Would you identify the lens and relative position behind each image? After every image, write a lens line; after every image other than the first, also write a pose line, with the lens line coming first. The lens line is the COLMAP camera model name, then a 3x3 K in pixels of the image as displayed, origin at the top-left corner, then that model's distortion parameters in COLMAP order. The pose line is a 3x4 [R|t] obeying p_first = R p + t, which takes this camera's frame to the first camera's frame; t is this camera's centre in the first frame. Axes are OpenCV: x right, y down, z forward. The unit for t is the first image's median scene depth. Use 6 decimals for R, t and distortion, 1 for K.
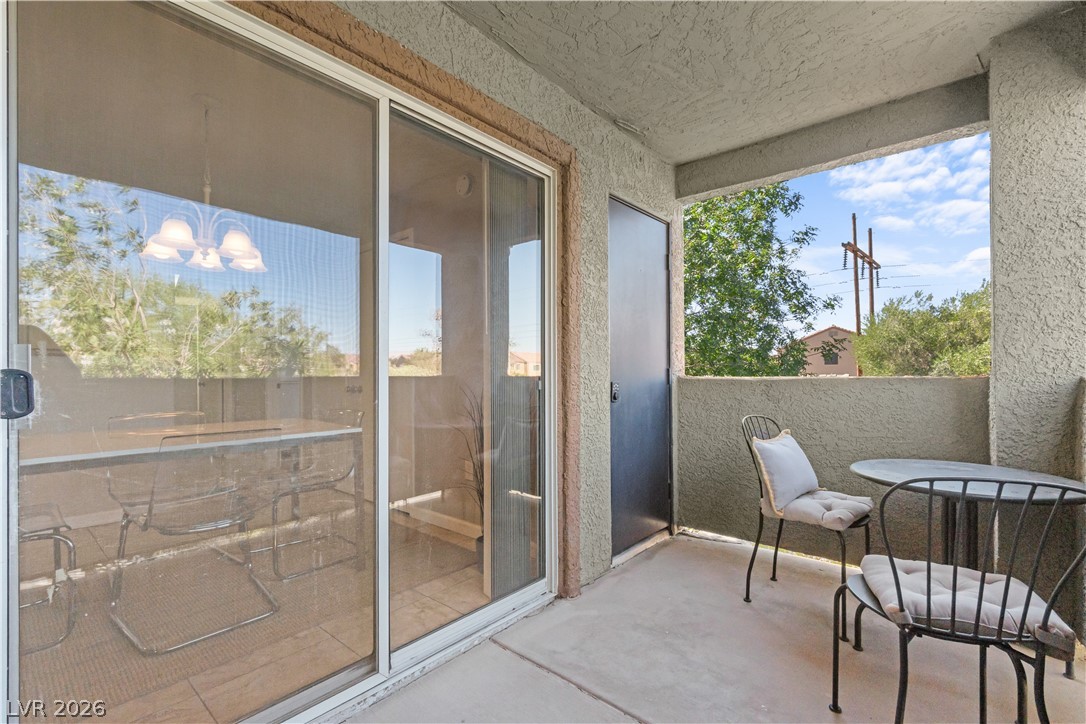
lens RADIAL K [[476.9, 0, 541.8], [0, 476.9, 372.6], [0, 0, 1]] dist [-0.004901, -0.000182]
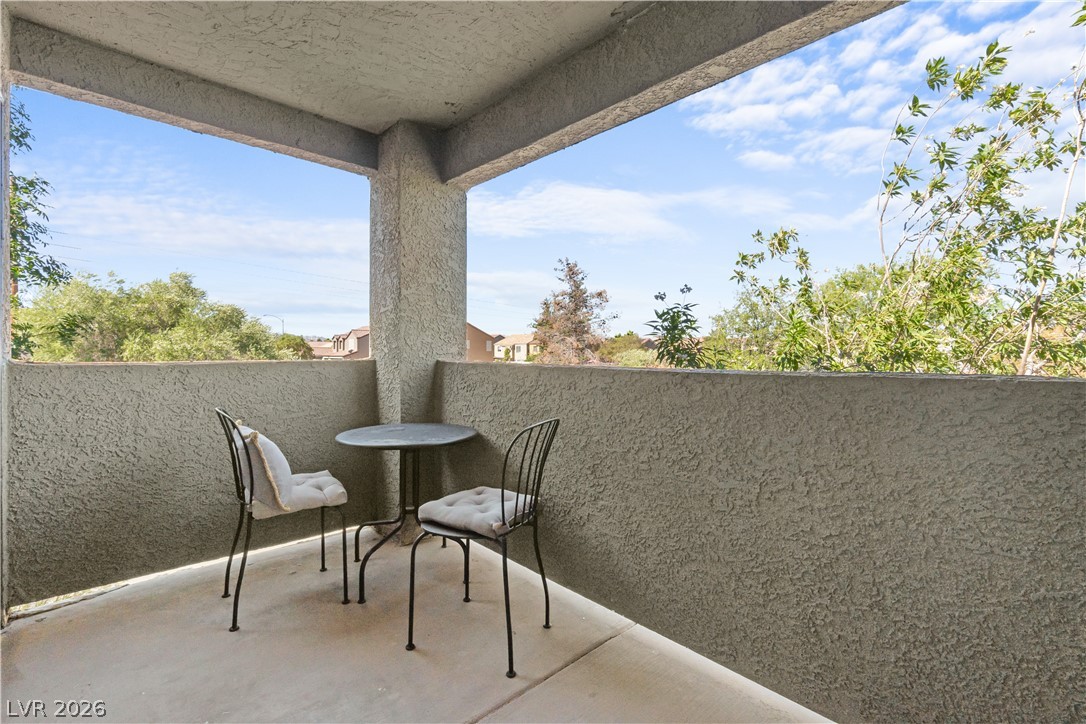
lens RADIAL K [[476.9, 0, 541.9], [0, 476.9, 352.8], [0, 0, 1]] dist [-0.004901, -0.000182]
pose [[0.102941, 0.008037, 0.994655, -0.329657], [-0.005302, 0.999958, -0.007531, -0.003780], [-0.994673, -0.004498, 0.102980, 0.359240]]
